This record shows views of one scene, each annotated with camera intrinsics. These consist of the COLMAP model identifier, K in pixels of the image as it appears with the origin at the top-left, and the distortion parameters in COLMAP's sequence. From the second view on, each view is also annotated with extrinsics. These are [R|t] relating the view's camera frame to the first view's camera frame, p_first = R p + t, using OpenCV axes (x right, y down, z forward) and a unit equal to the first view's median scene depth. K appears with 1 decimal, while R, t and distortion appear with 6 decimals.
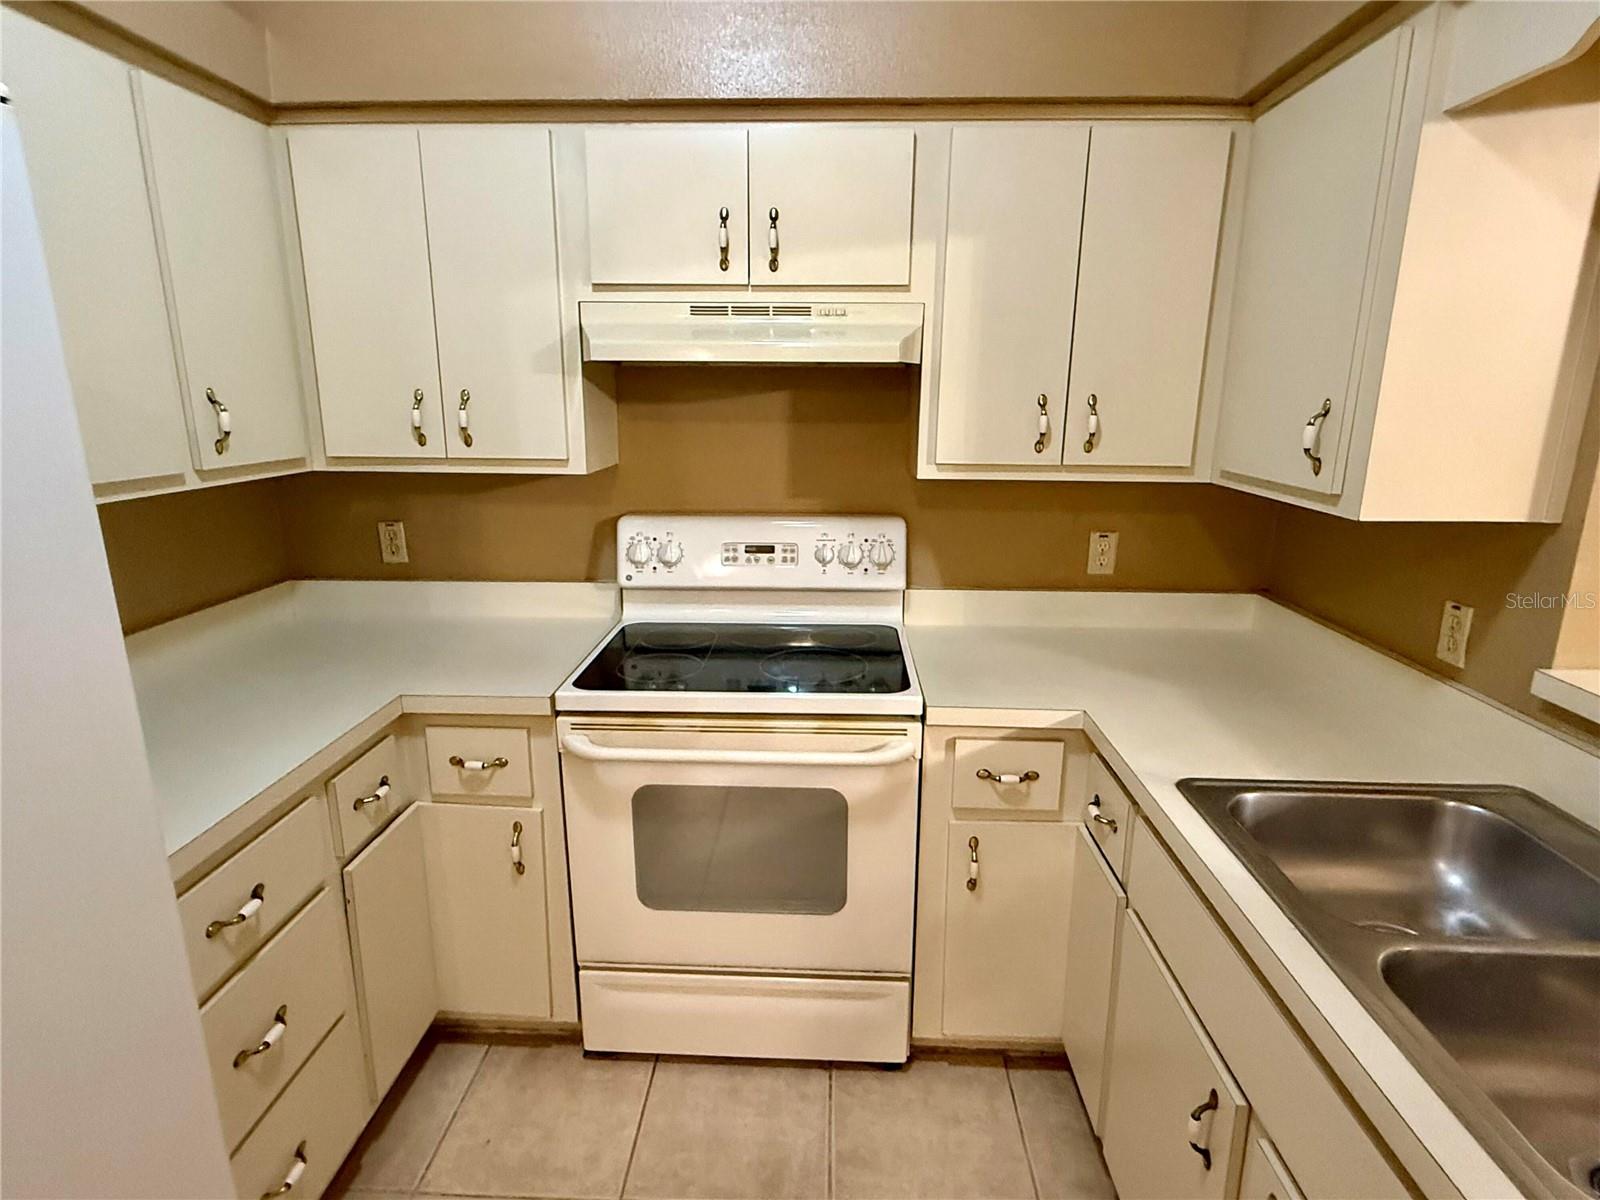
lens RADIAL K [[854.7, 0, 791.7], [0, 854.7, 600.8], [0, 0, 1]] dist [0.002395, -0.000505]
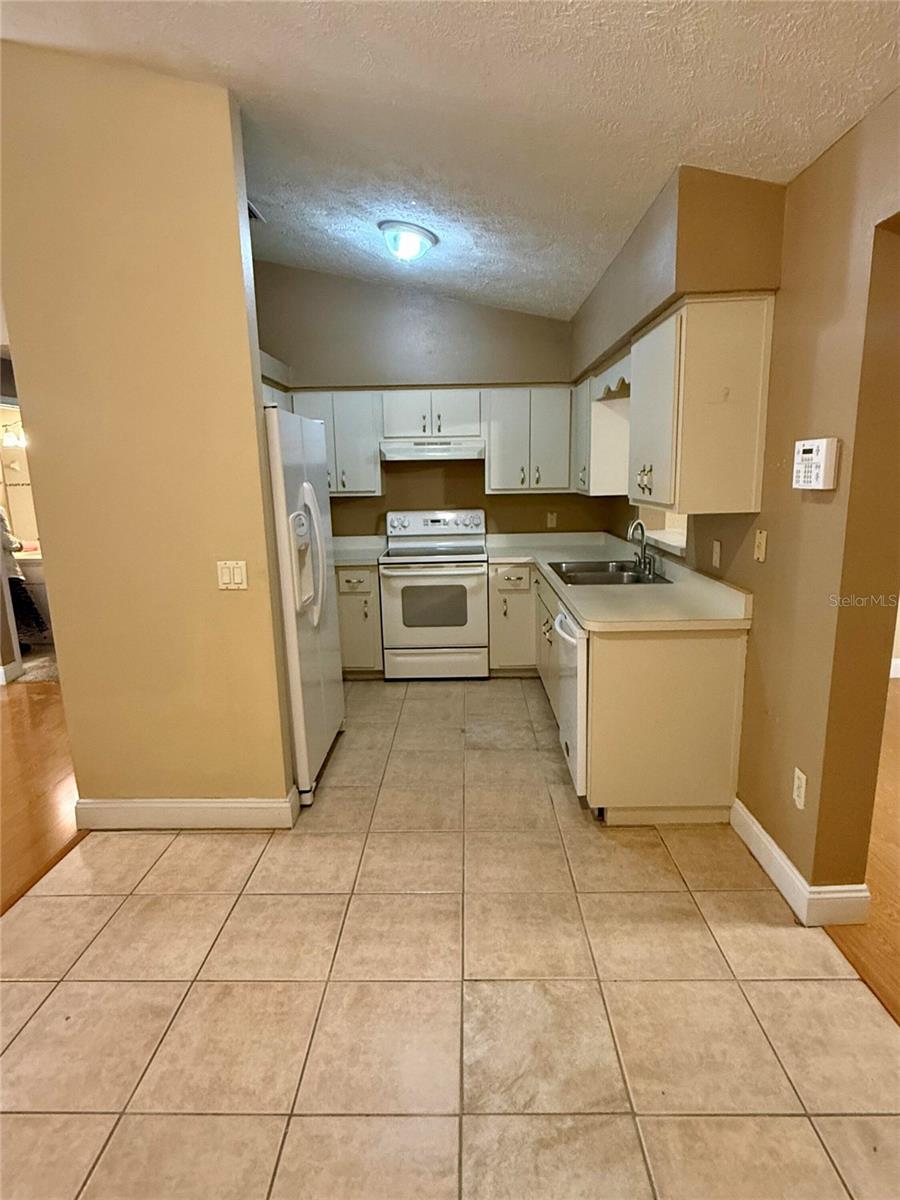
lens RADIAL K [[641.0, 0, 451.8], [0, 641.0, 596.5], [0, 0, 1]] dist [0.002395, -0.000505]
pose [[0.999203, -0.030540, 0.025718, -0.056145], [0.031740, 0.998361, -0.047632, 0.374245], [-0.024221, 0.048411, 0.998534, -1.464843]]
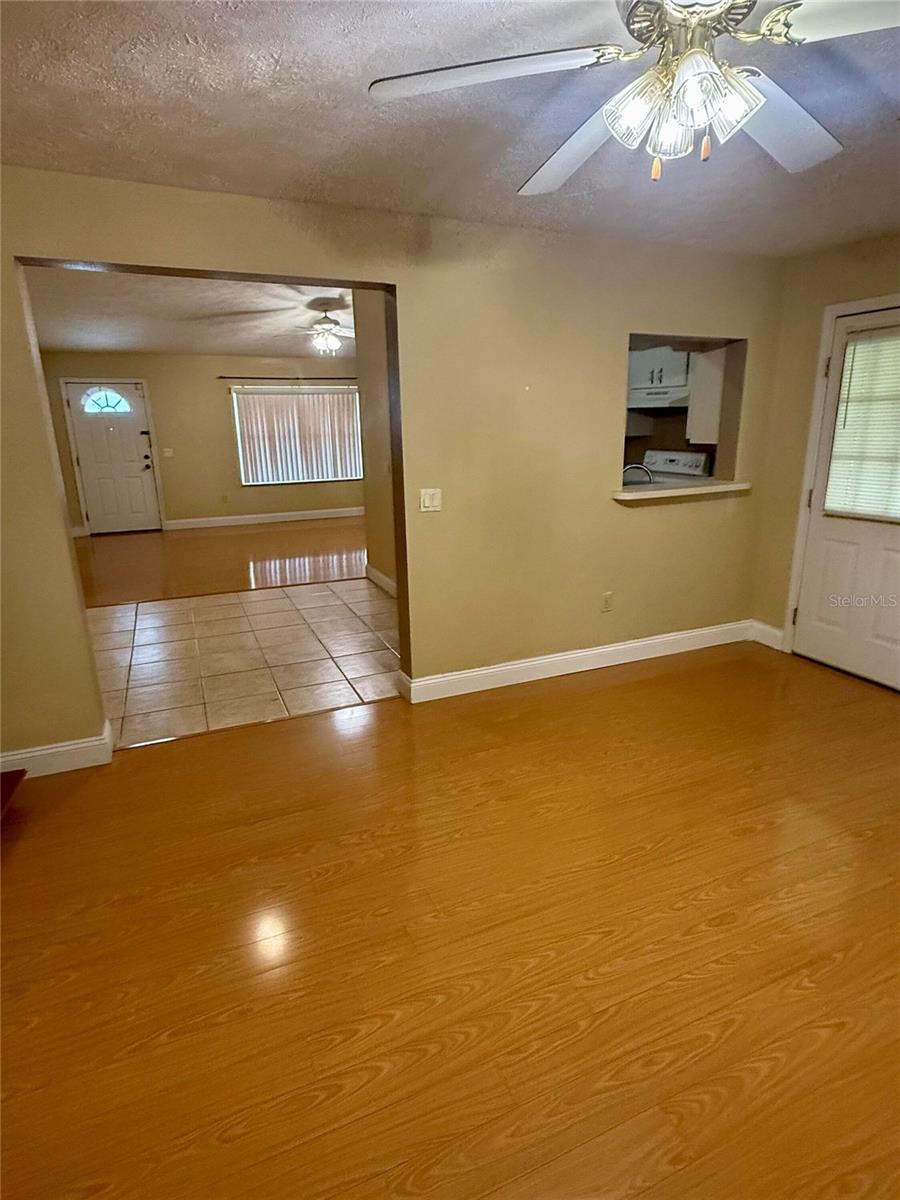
lens RADIAL K [[641.0, 0, 454.7], [0, 641.0, 593.3], [0, 0, 1]] dist [0.002395, -0.000505]
pose [[0.455629, 0.226193, -0.860953, 2.312238], [-0.202112, 0.968205, 0.147410, 0.305895], [0.866922, 0.106845, 0.486858, -1.156708]]
